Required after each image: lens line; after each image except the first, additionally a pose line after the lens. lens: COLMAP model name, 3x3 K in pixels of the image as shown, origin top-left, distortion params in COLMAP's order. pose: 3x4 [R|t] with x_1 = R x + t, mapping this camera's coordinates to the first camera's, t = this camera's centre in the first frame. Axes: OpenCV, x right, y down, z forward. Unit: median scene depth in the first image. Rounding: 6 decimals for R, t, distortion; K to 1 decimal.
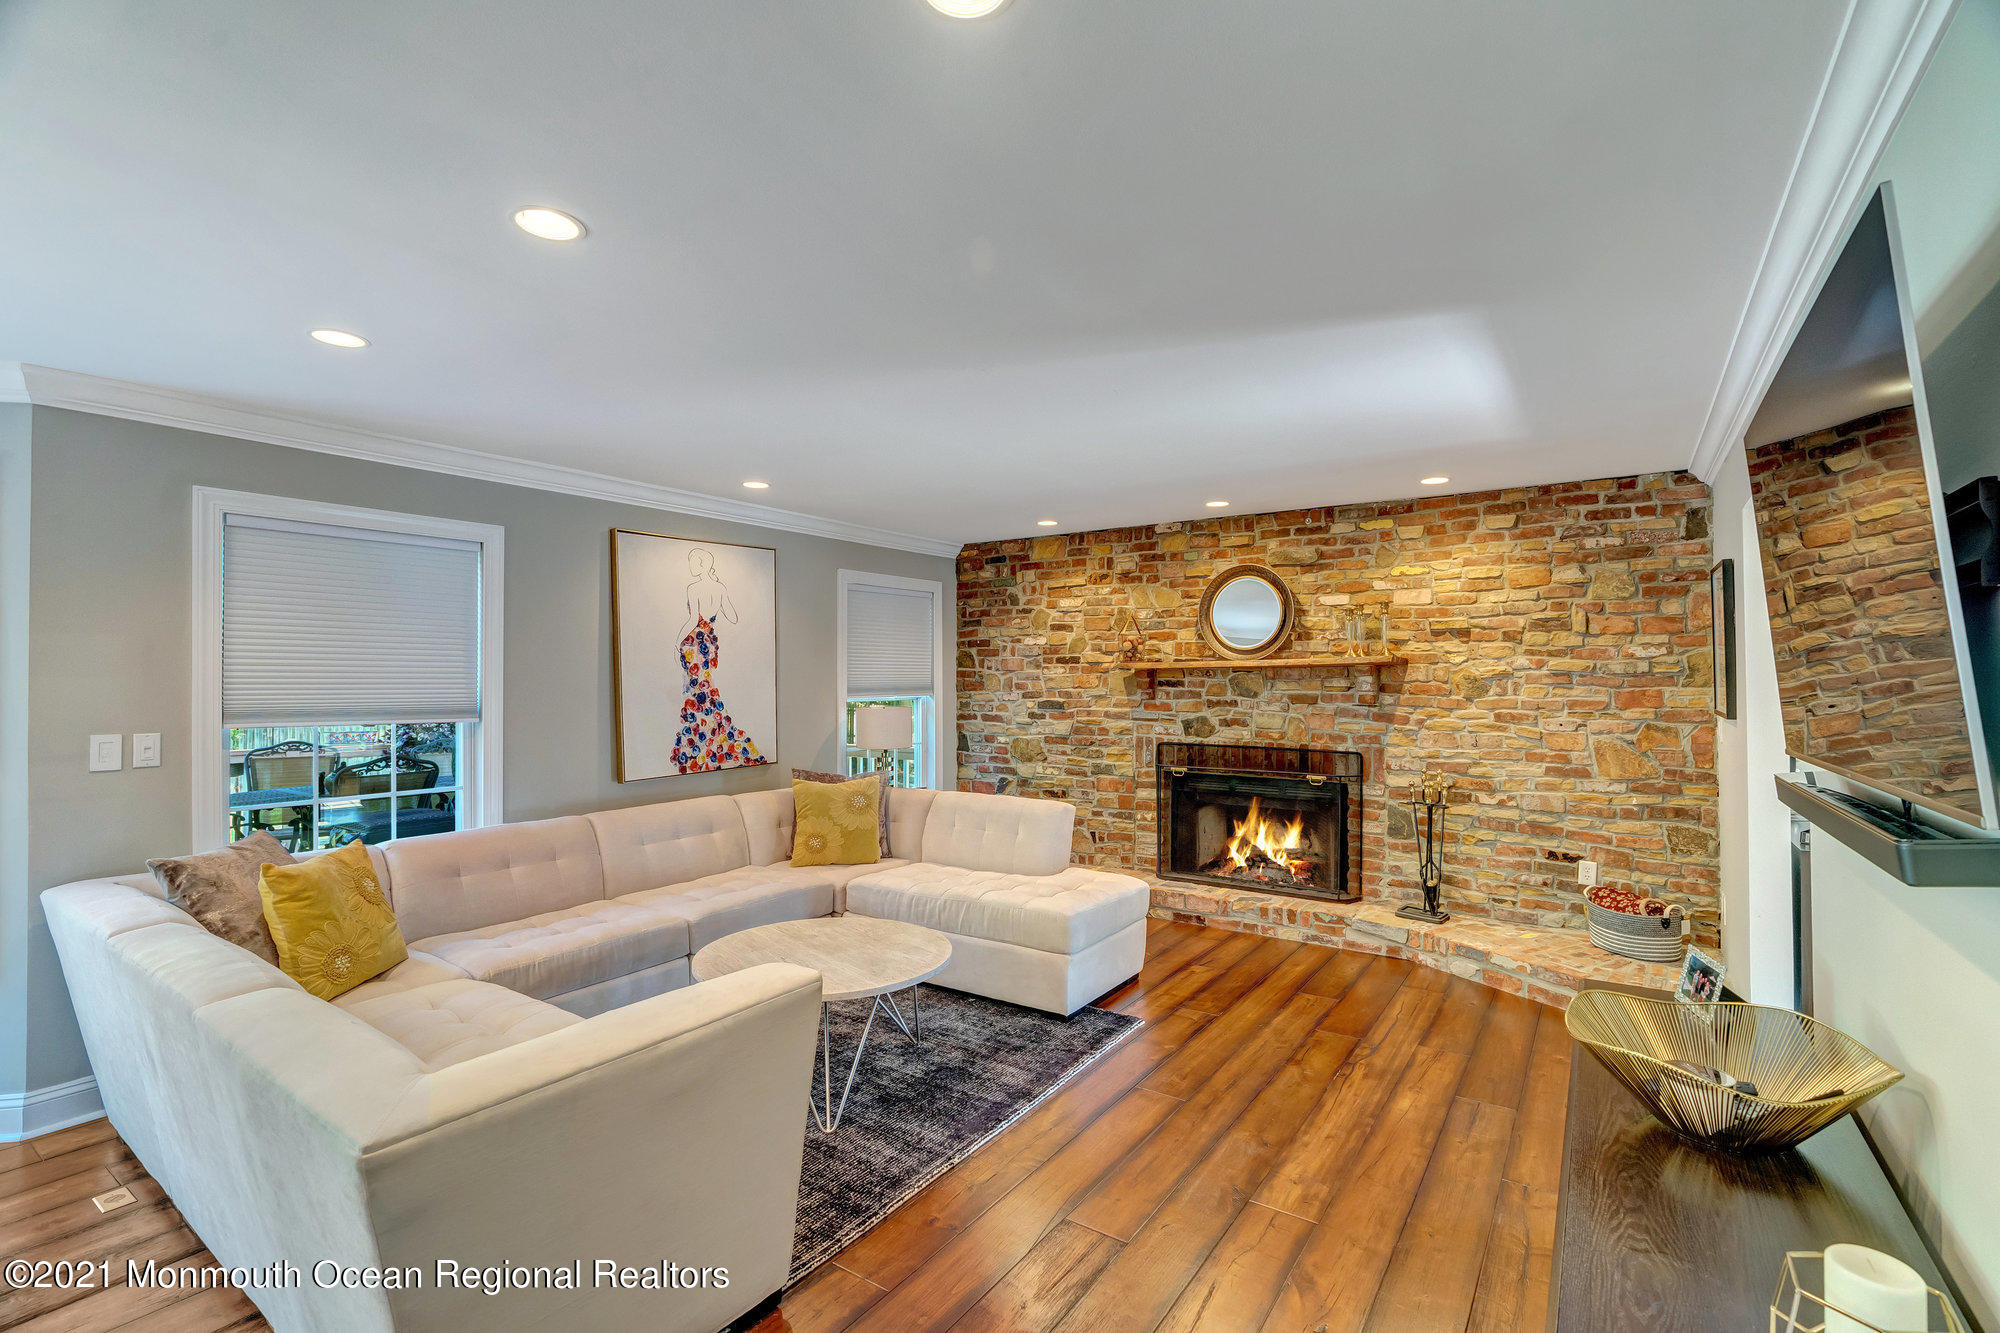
lens RADIAL K [[897.6, 0, 1005.6], [0, 897.6, 676.7], [0, 0, 1]] dist [-0.003175, 0.001908]
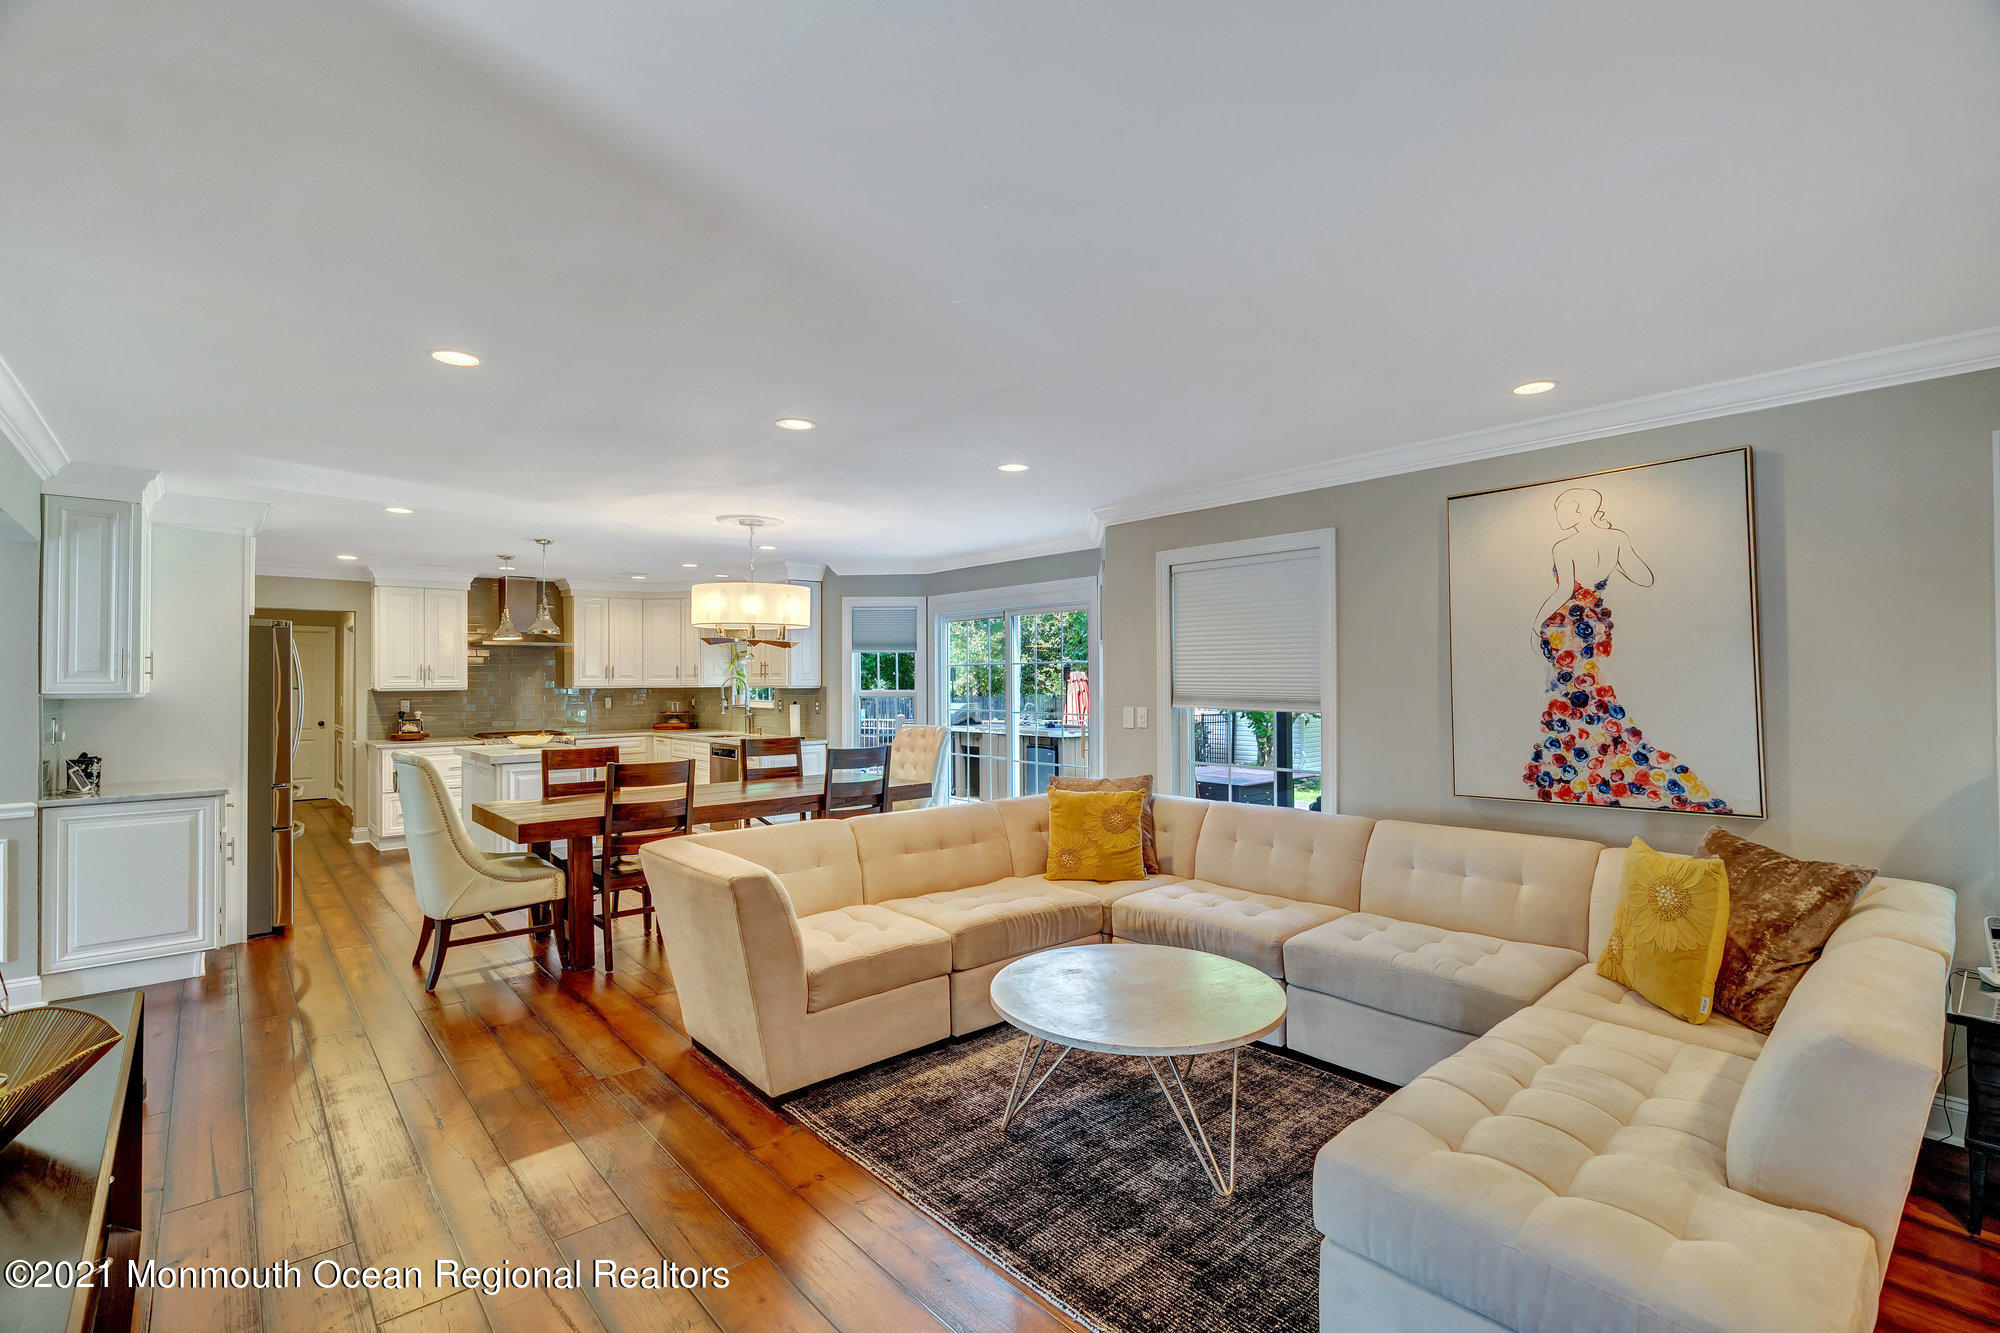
lens RADIAL K [[897.6, 0, 1010.0], [0, 897.6, 666.0], [0, 0, 1]] dist [-0.003175, 0.001908]
pose [[-0.235582, -0.011564, -0.971786, 0.444961], [0.004789, 0.999903, -0.013060, 0.004645], [0.971843, -0.007730, -0.235504, 0.717428]]
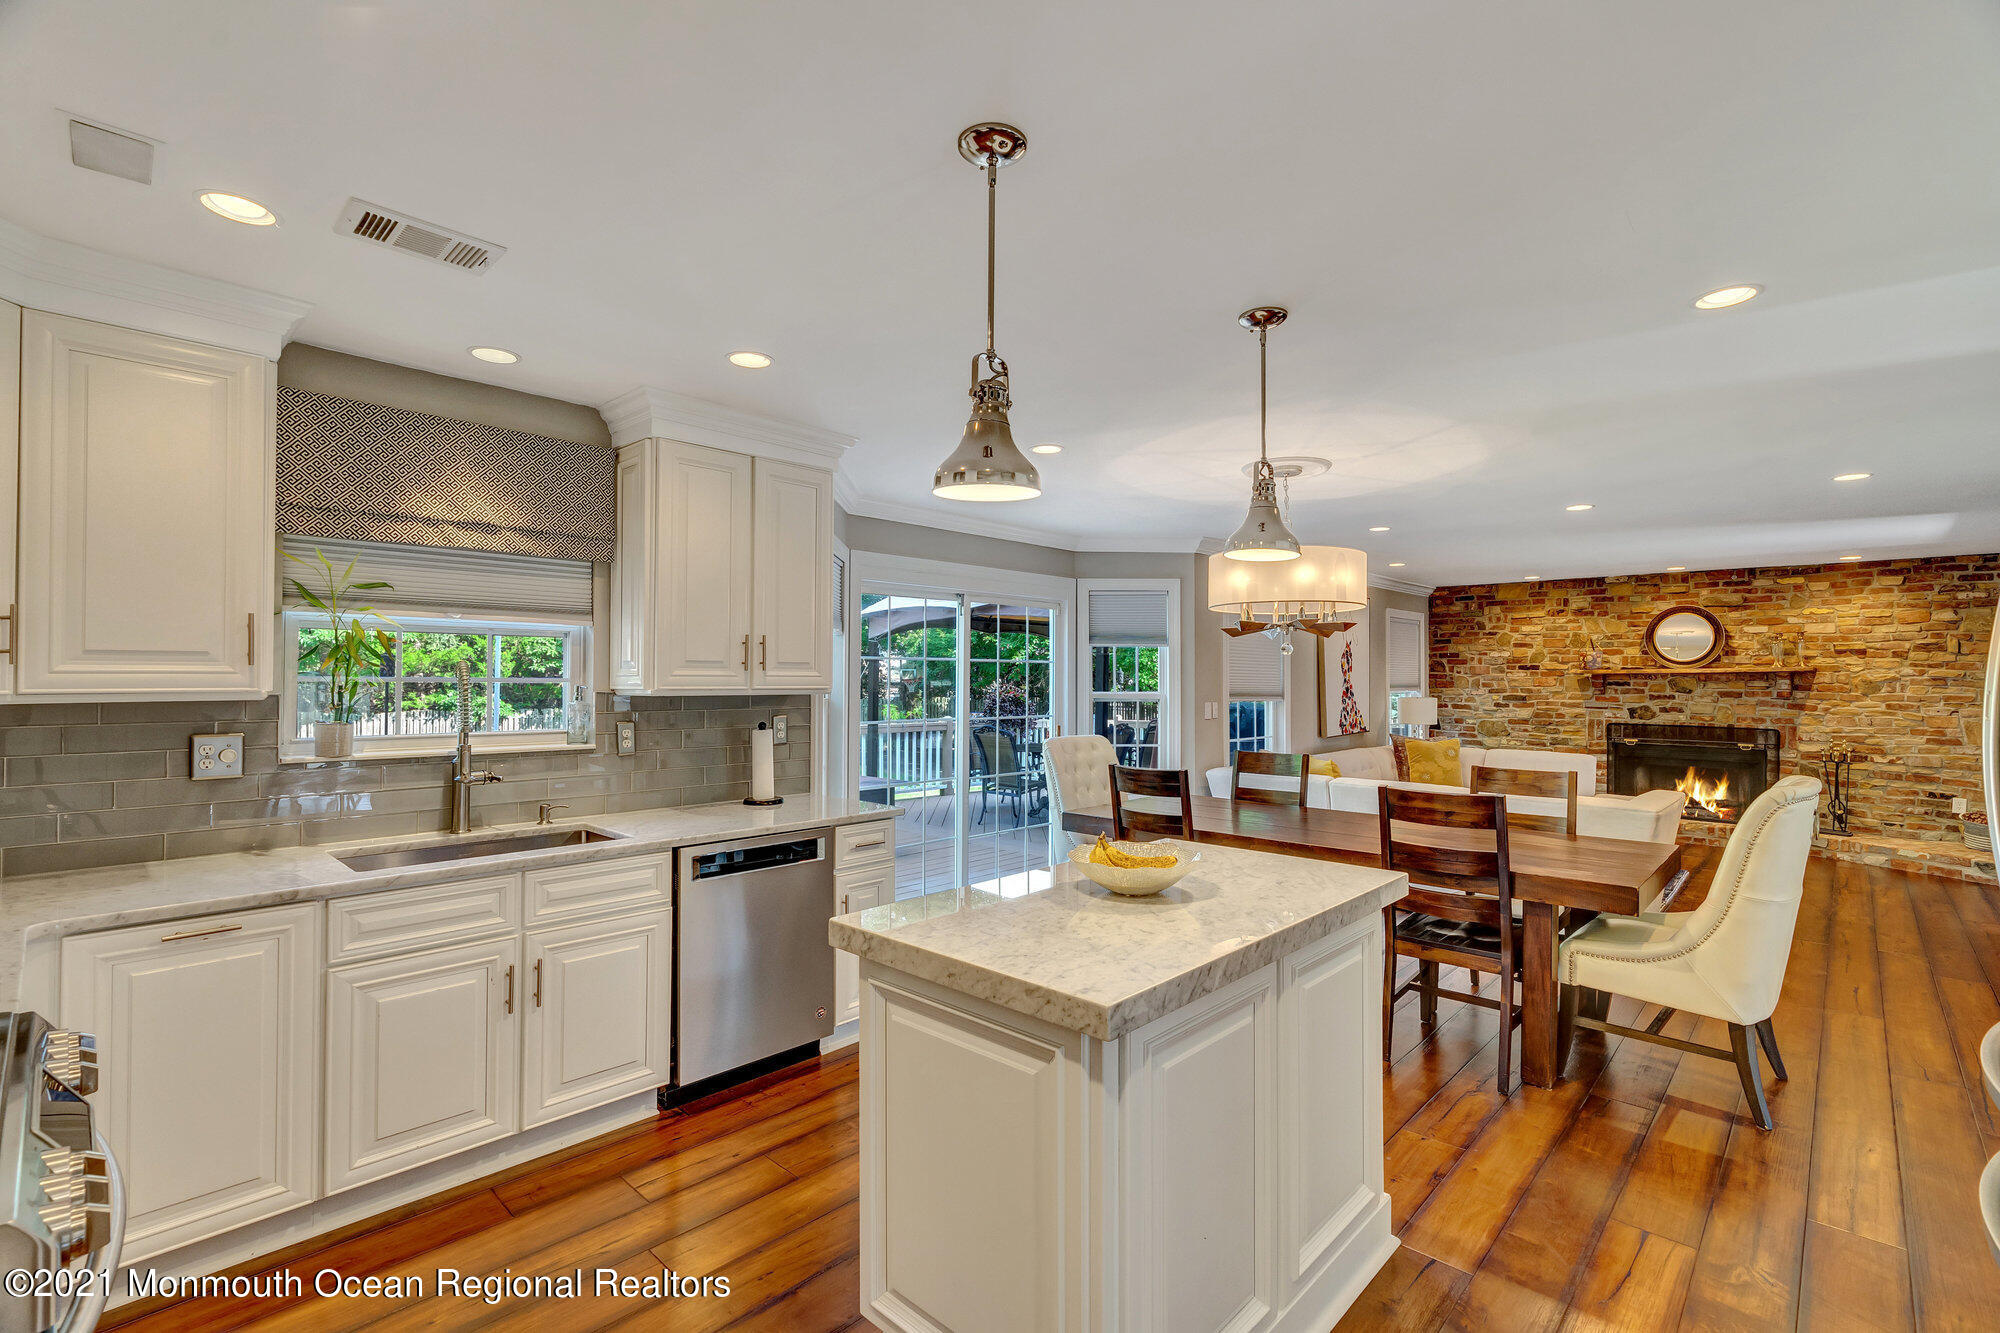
lens RADIAL K [[897.6, 0, 1005.4], [0, 897.6, 674.5], [0, 0, 1]] dist [-0.003175, 0.001908]
pose [[0.988342, 0.006272, -0.152124, -0.715222], [-0.006983, 0.999967, -0.004140, 0.006563], [0.152093, 0.005154, 0.988353, -0.754442]]
